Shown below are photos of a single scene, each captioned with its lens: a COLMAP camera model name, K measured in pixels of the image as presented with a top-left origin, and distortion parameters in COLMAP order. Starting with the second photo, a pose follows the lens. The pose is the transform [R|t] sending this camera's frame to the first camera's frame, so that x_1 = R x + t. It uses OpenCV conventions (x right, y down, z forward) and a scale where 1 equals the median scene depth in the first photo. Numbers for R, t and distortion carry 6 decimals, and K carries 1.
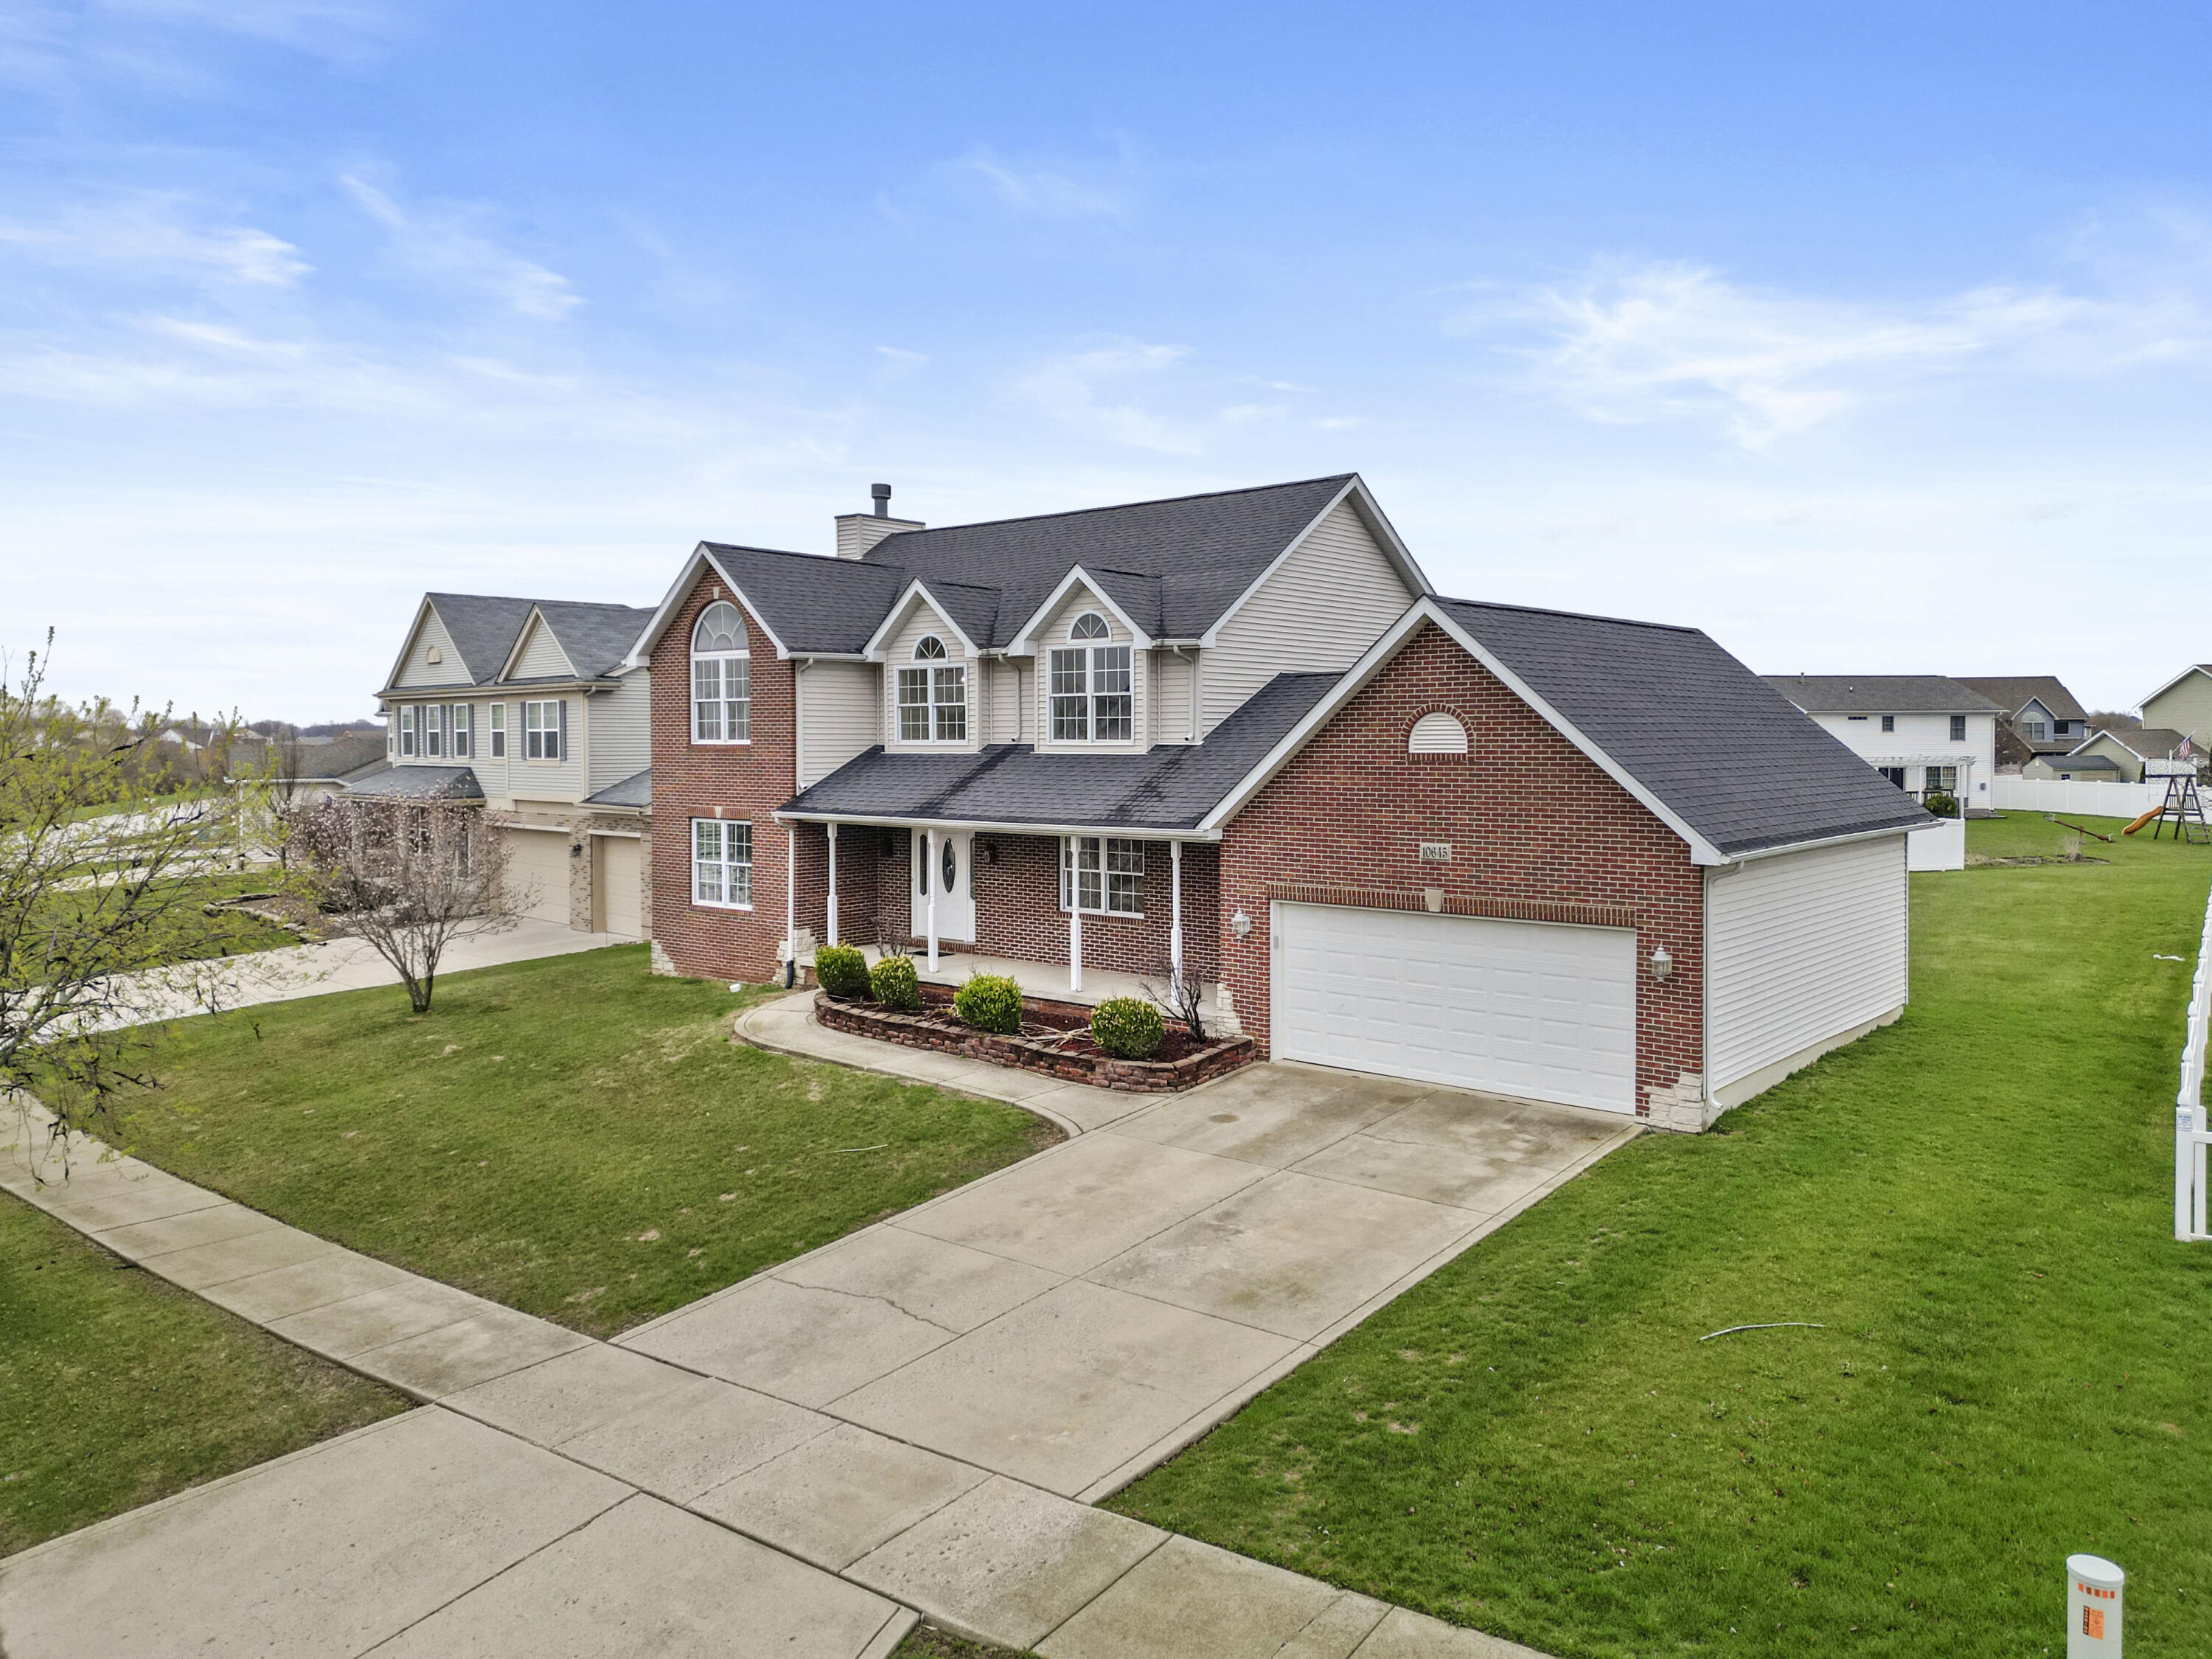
lens RADIAL K [[1564.3, 0, 1113.6], [0, 1564.3, 800.2], [0, 0, 1]] dist [0.091084, -0.103566]
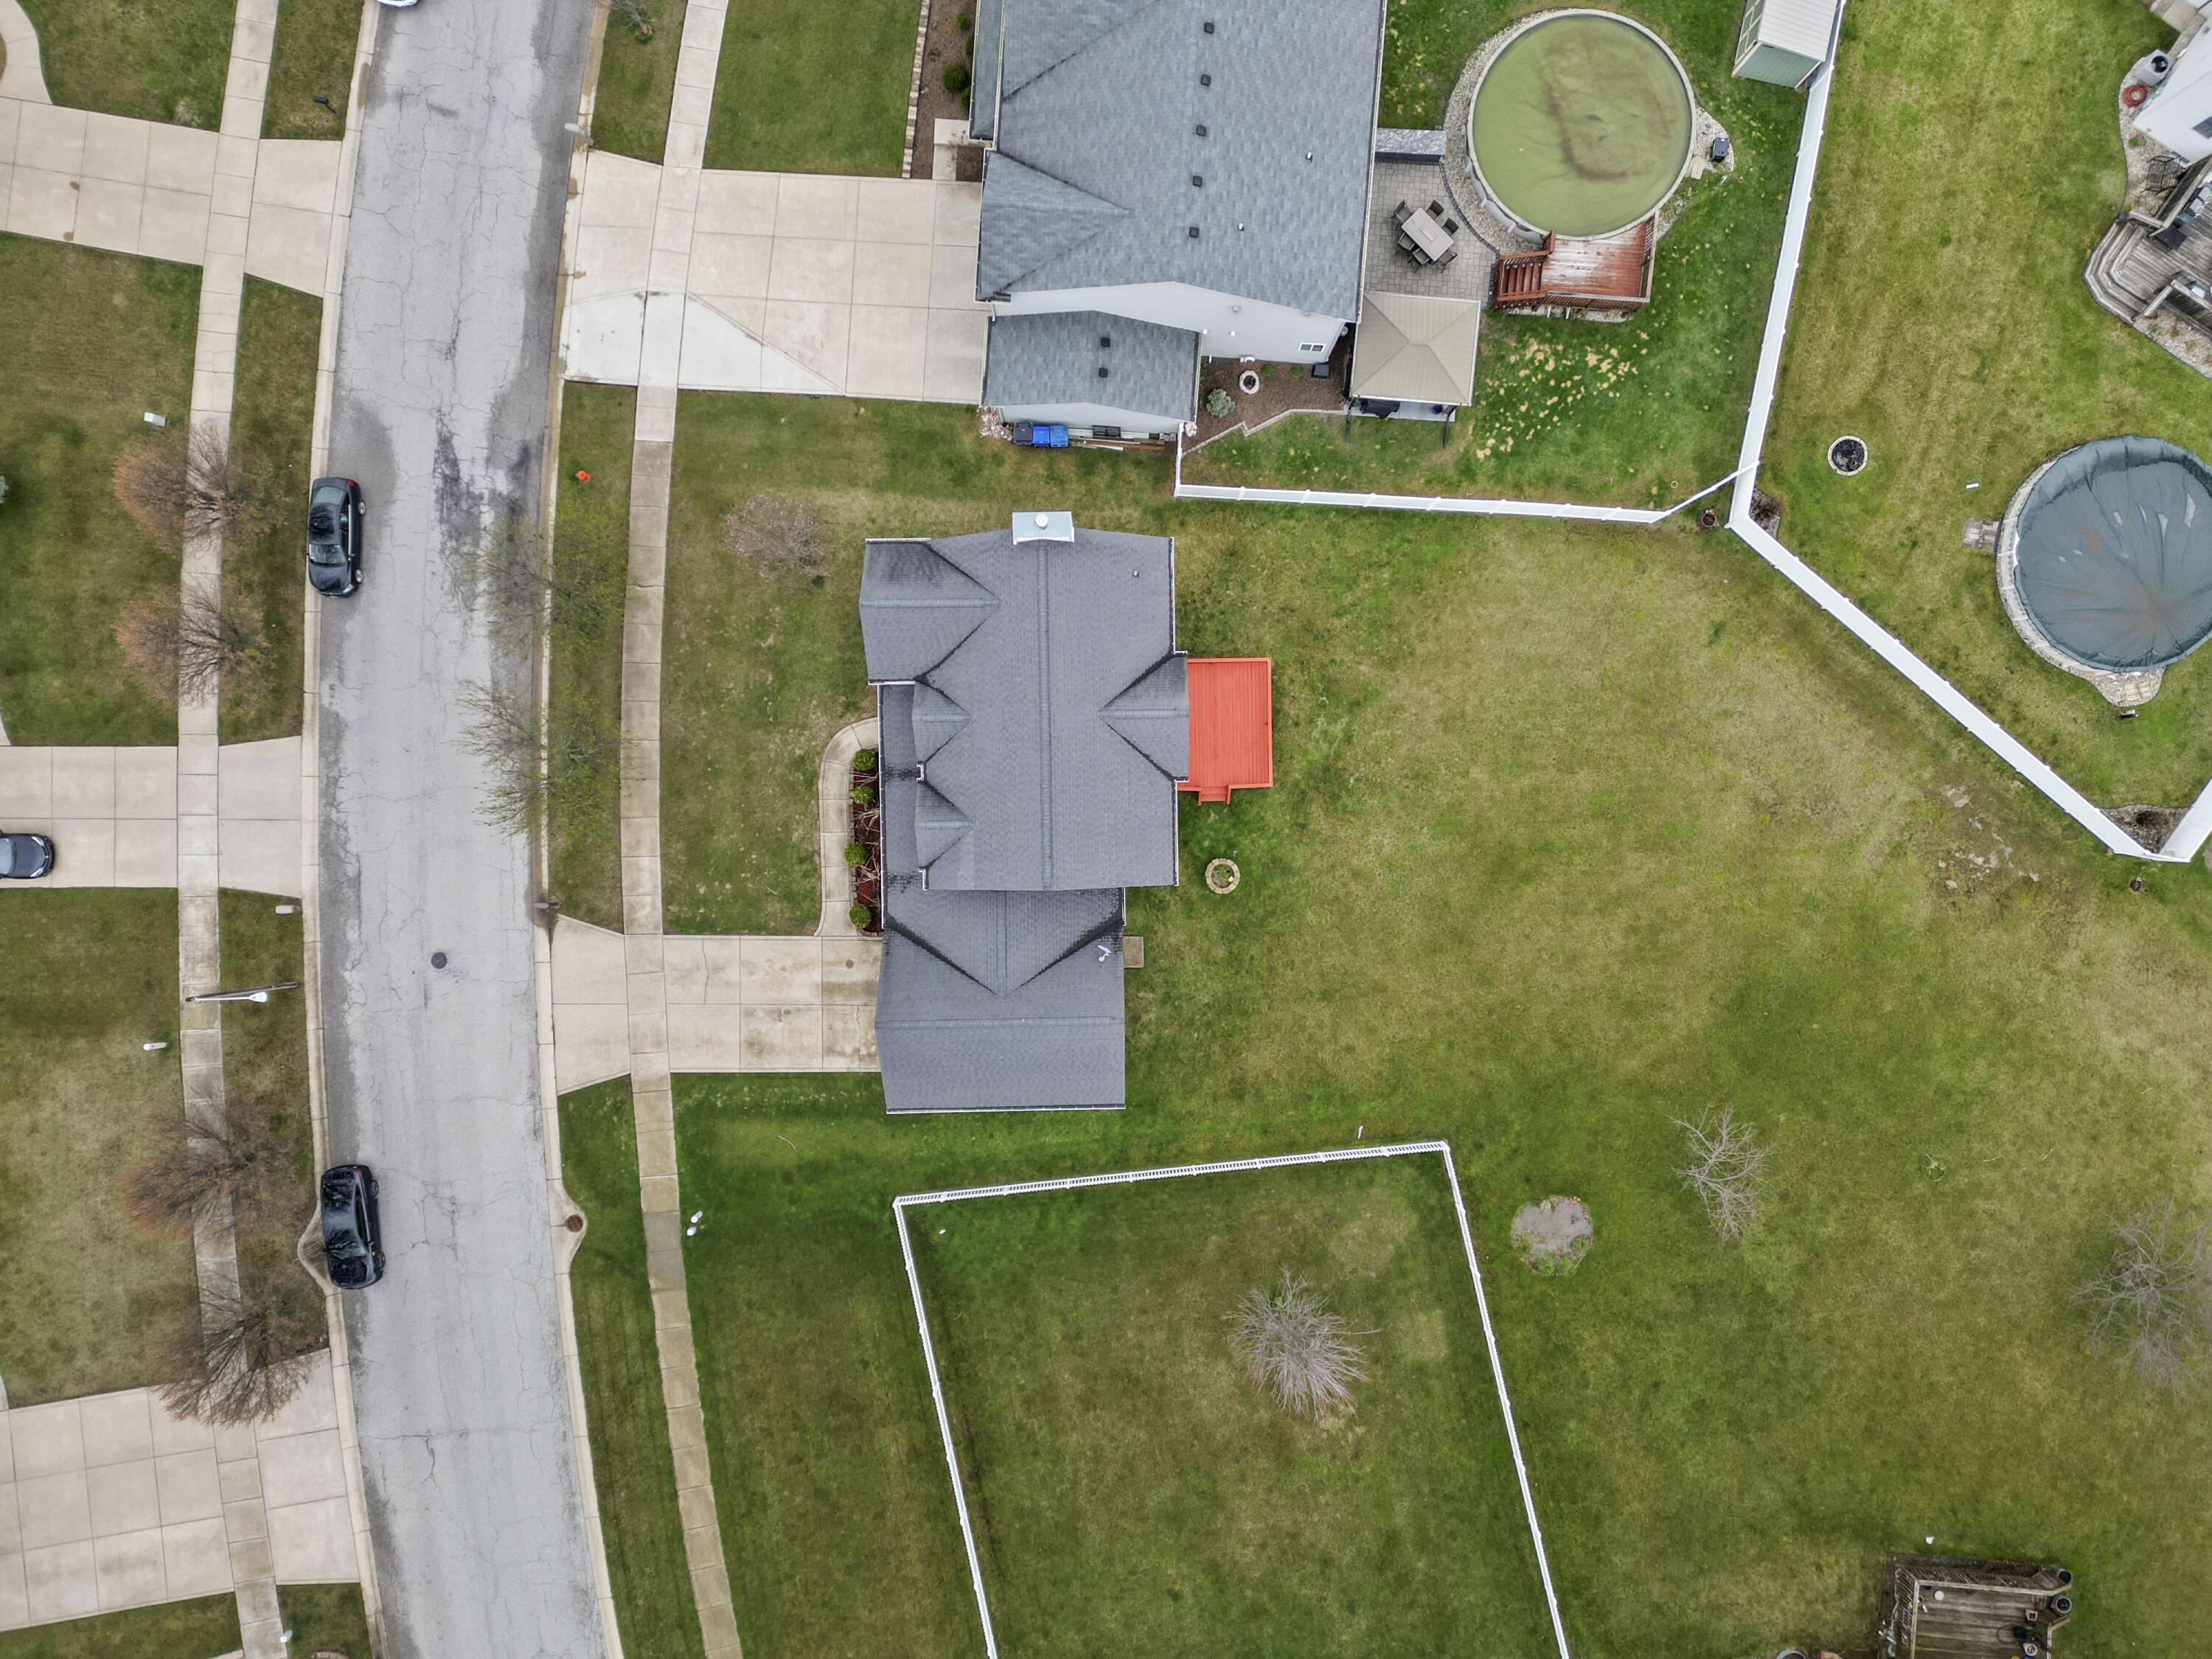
lens RADIAL K [[1540.0, 0, 1106.0], [0, 1540.0, 829.5], [0, 0, 1]] dist [0.094479, -0.096370]
pose [[0.656699, 0.754067, 0.011364, 0.130921], [-0.041844, 0.021388, 0.998895, -2.299356], [0.752991, -0.656449, 0.045598, 1.082952]]
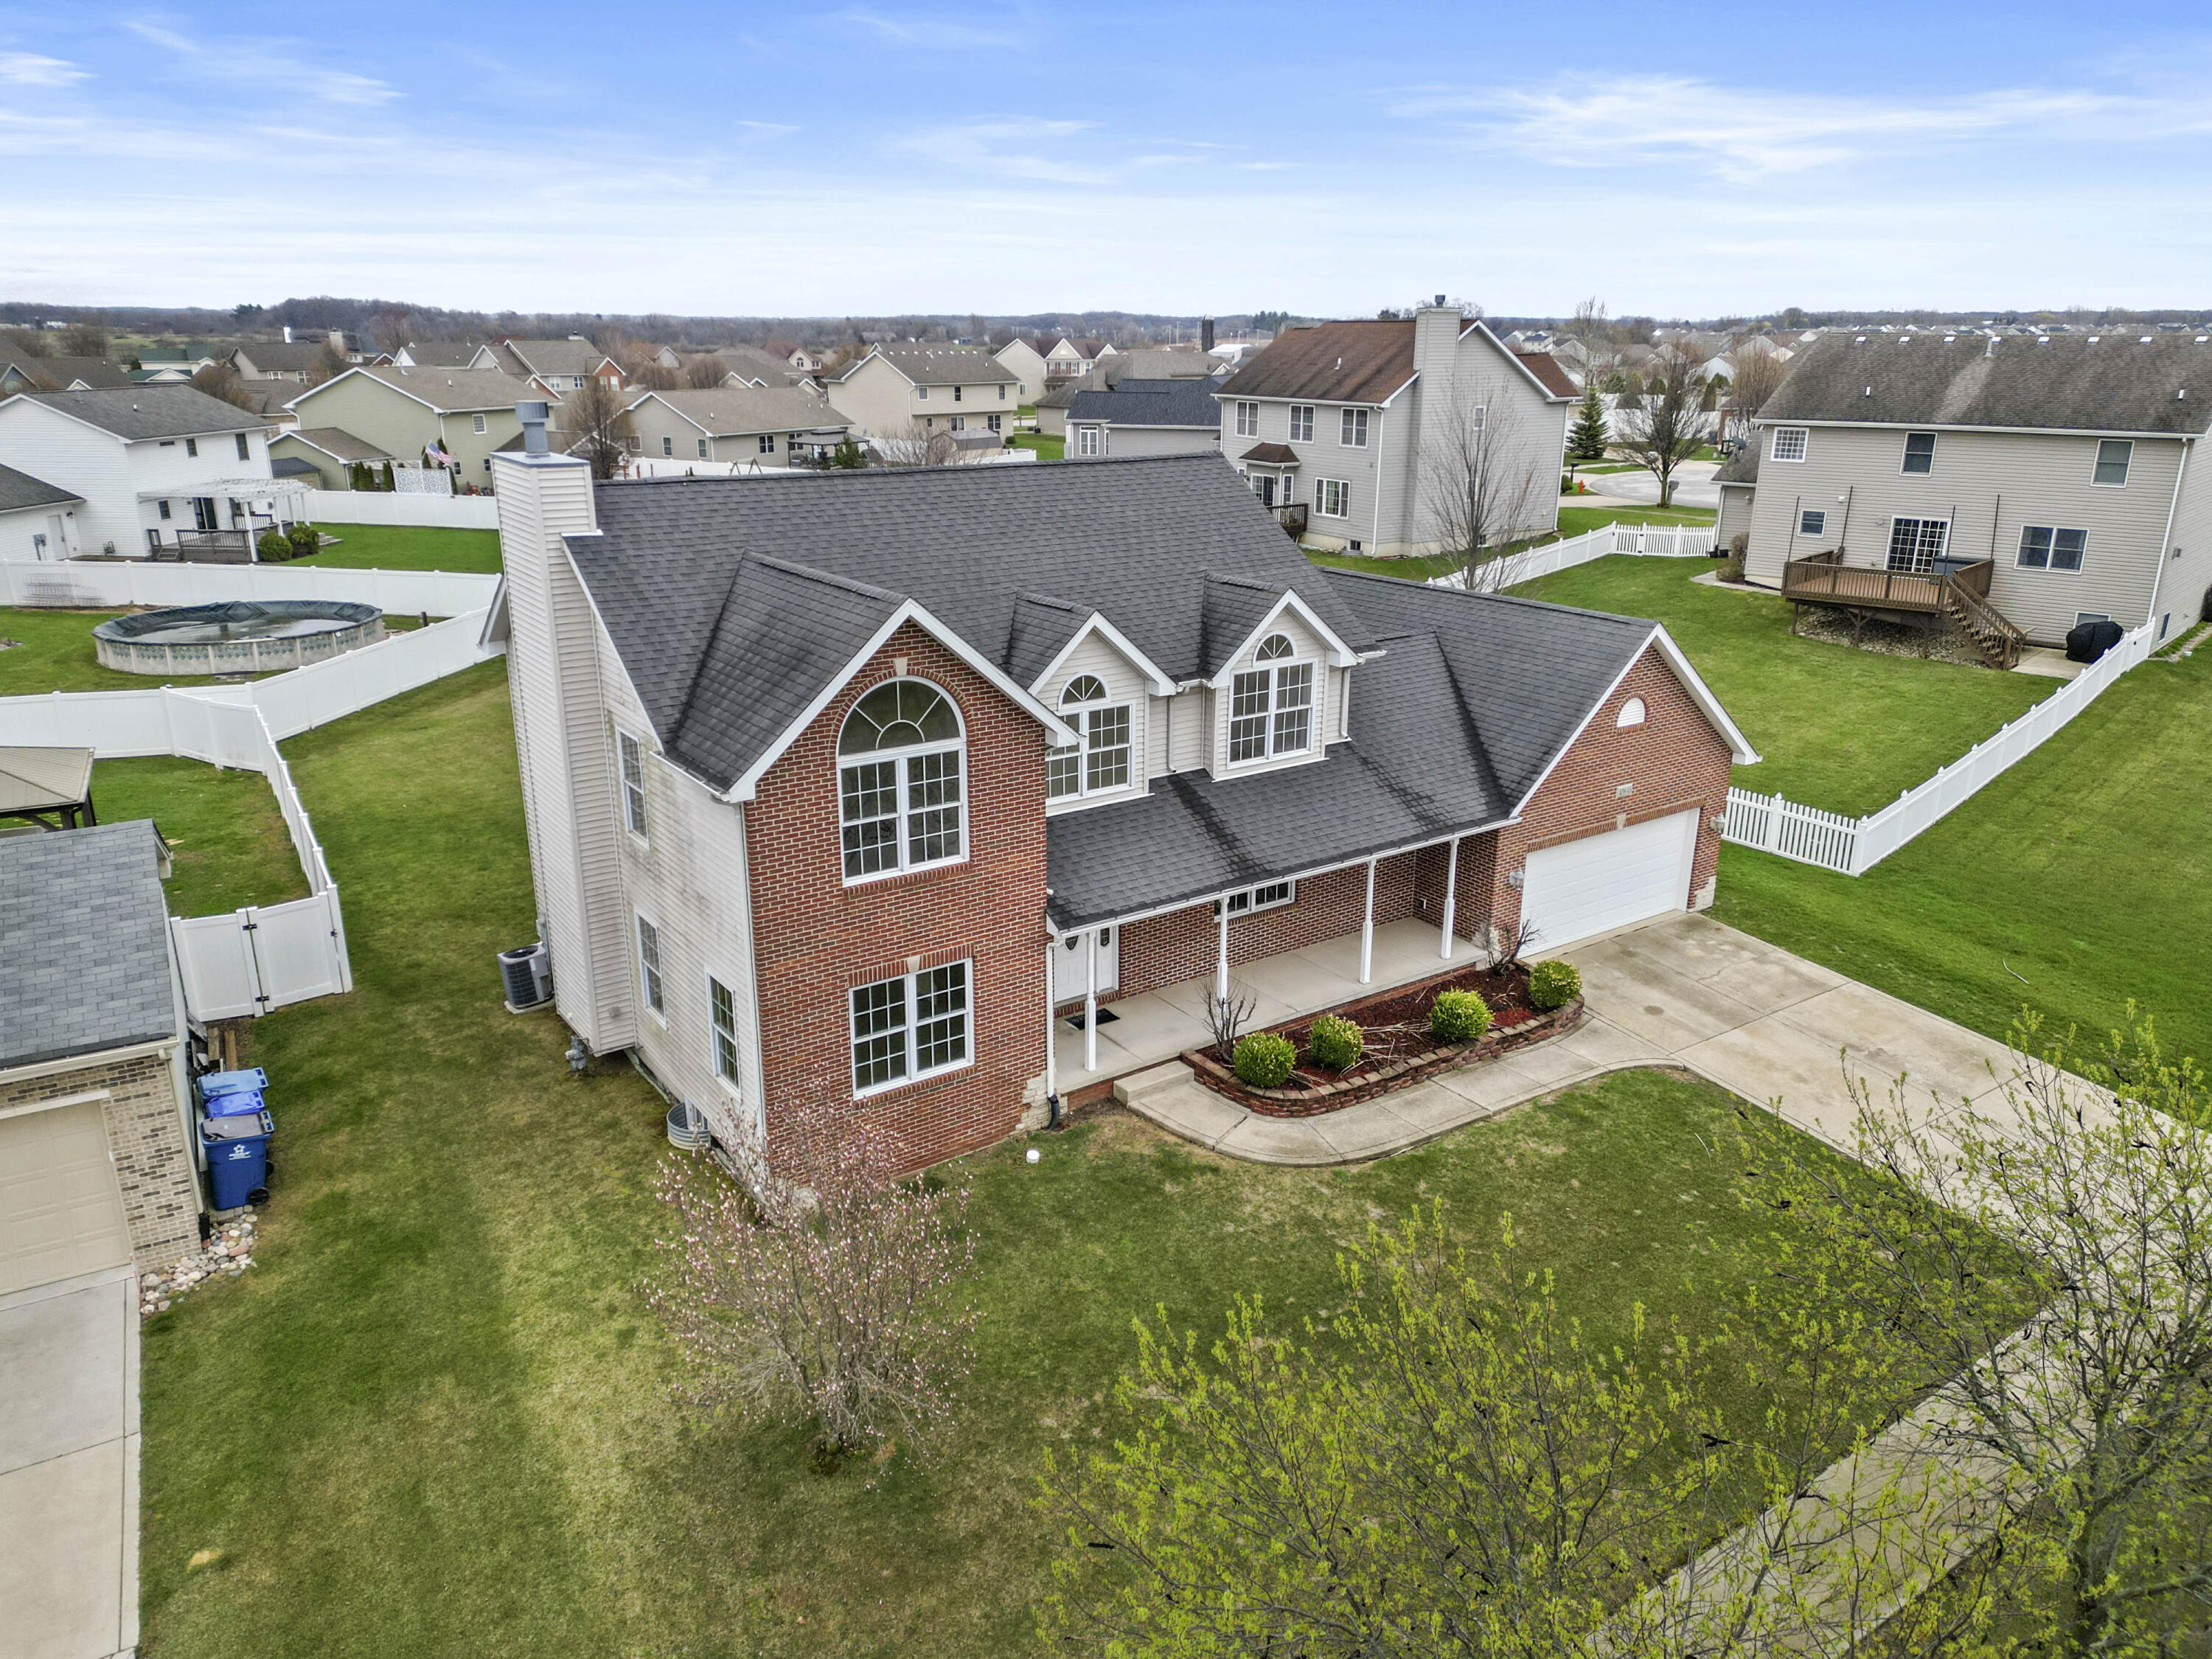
lens RADIAL K [[1540.0, 0, 1106.0], [0, 1540.0, 829.5], [0, 0, 1]] dist [0.094479, -0.096370]
pose [[0.253675, -0.290854, 0.922526, -0.993038], [0.038496, 0.956002, 0.290823, -0.292023], [-0.966523, -0.038261, 0.253710, 0.847302]]
